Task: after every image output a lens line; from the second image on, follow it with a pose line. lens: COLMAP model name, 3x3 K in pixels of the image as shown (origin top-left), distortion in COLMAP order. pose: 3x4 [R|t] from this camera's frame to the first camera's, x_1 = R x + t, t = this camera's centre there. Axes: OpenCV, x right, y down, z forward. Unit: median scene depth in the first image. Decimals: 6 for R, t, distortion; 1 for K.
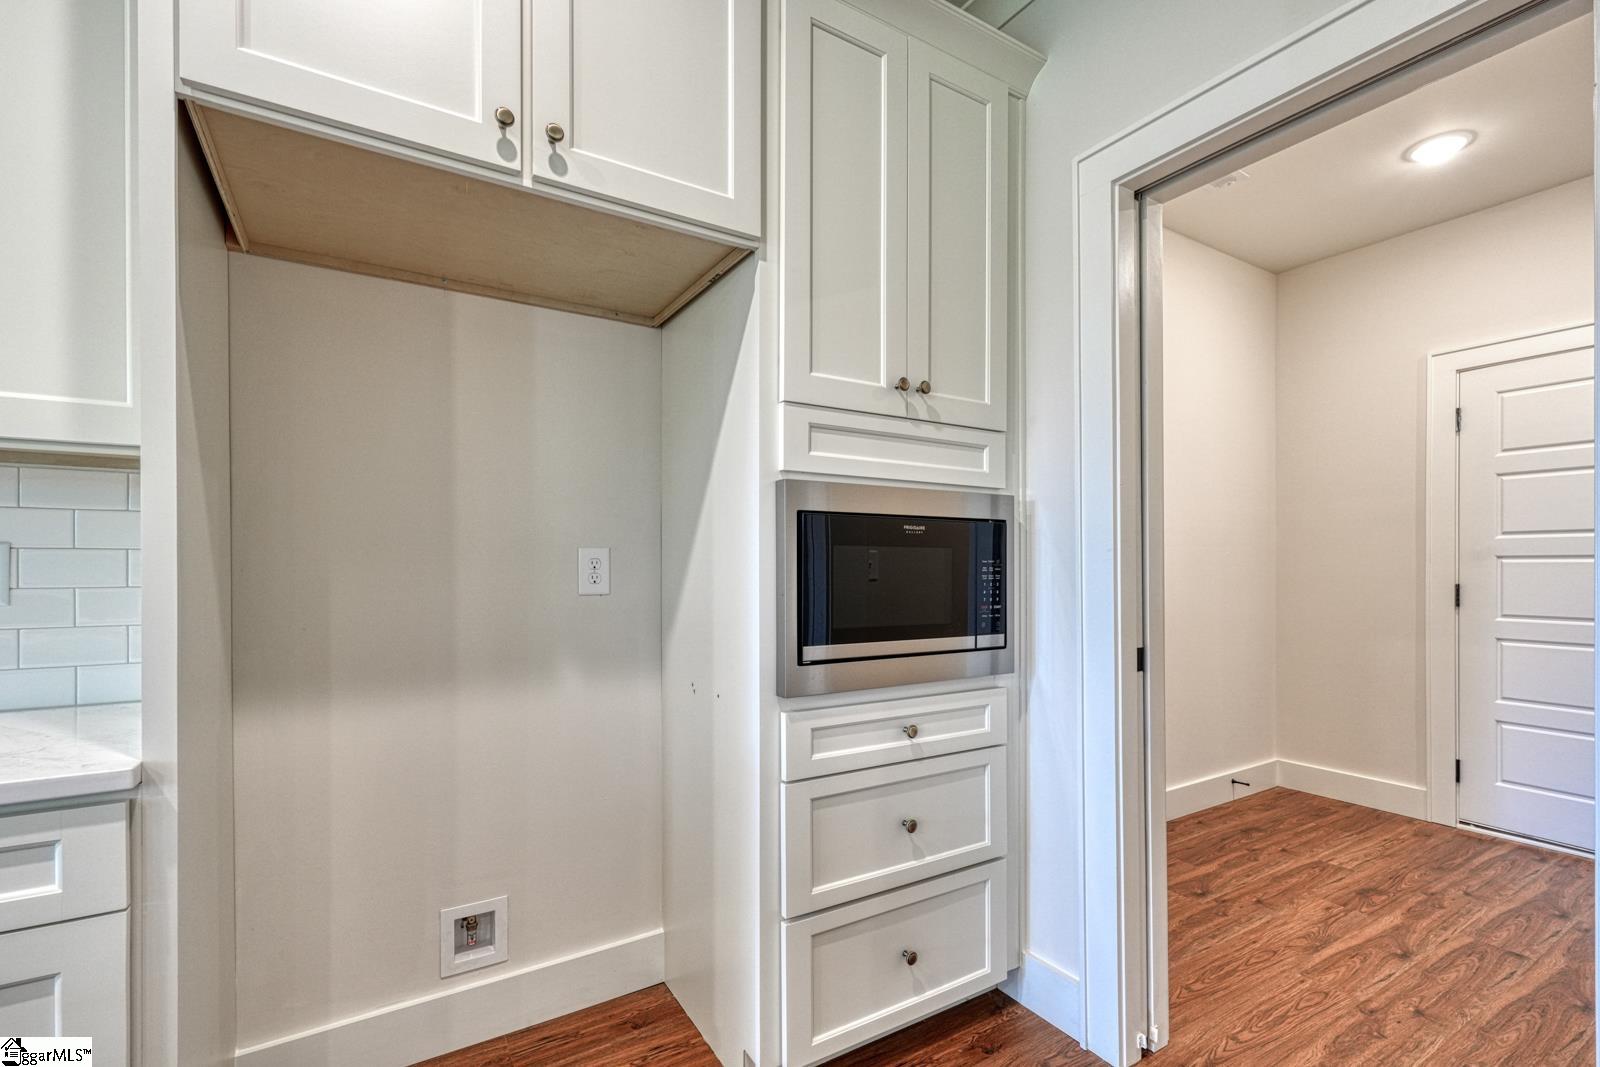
lens RADIAL K [[710.3, 0, 799.9], [0, 710.3, 573.7], [0, 0, 1]] dist [0.003220, 0.000406]
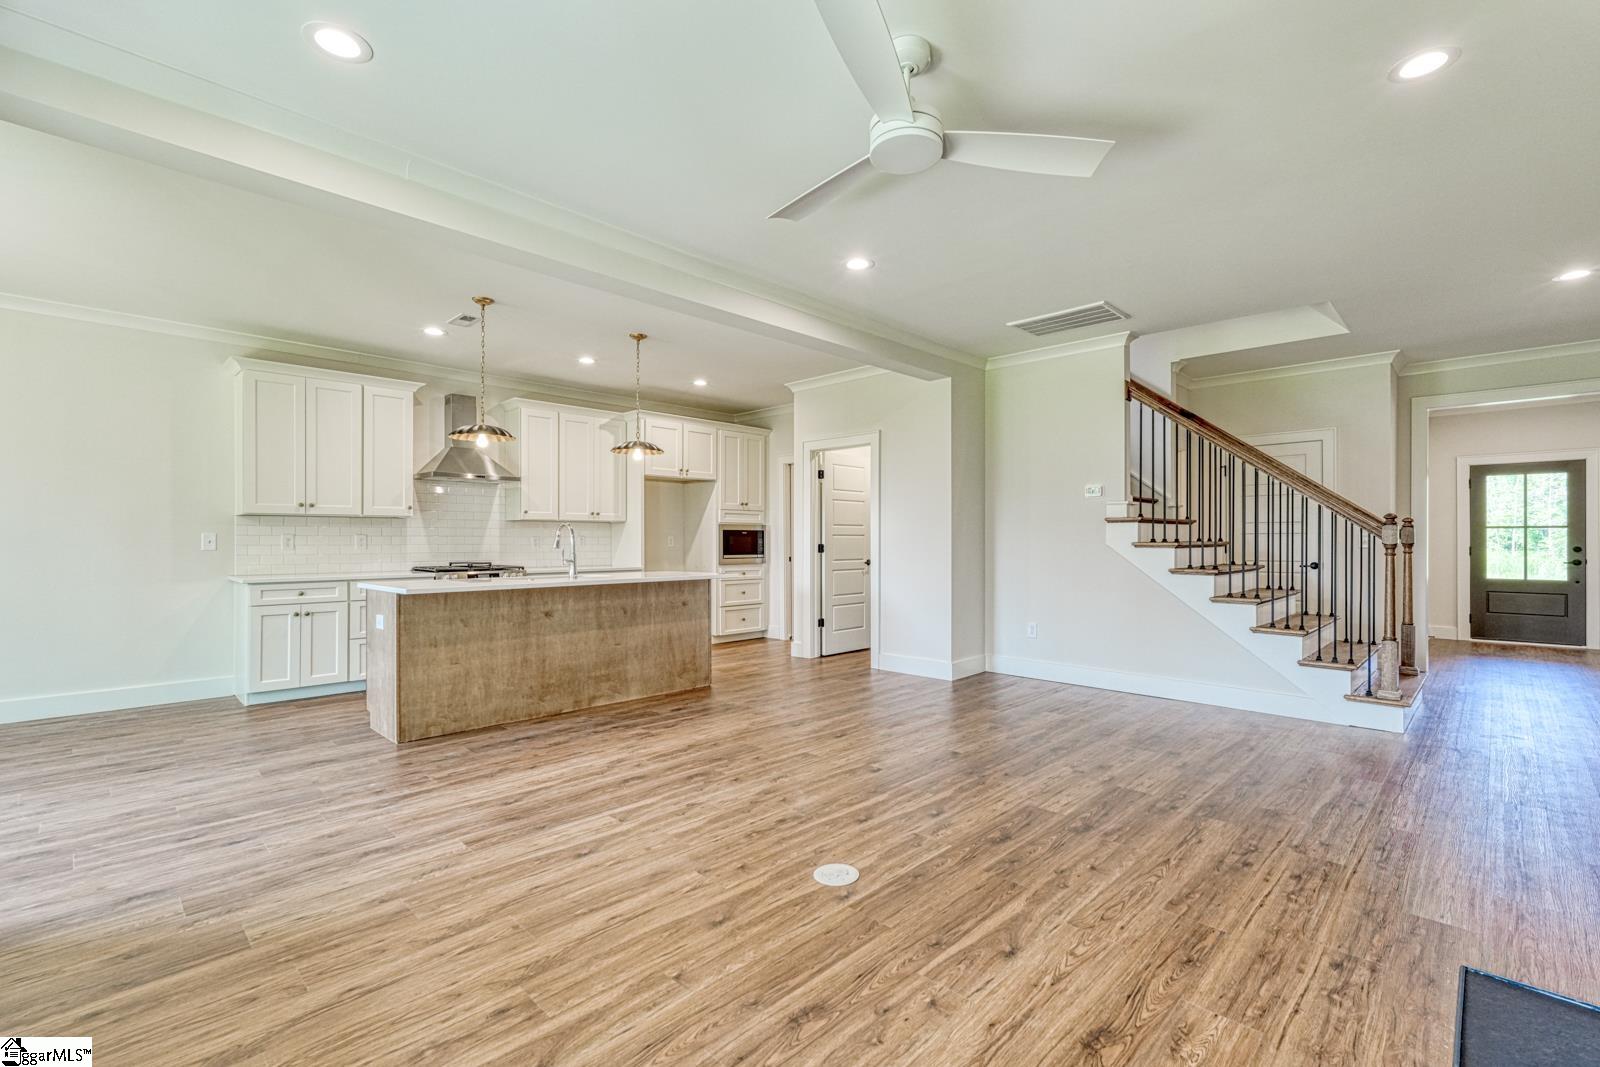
lens RADIAL K [[710.3, 0, 809.9], [0, 710.3, 541.8], [0, 0, 1]] dist [0.003220, 0.000406]
pose [[0.968551, -0.001089, 0.248812, -0.629987], [0.002336, 0.999986, -0.004718, 0.025511], [-0.248803, 0.005151, 0.968540, -3.911114]]
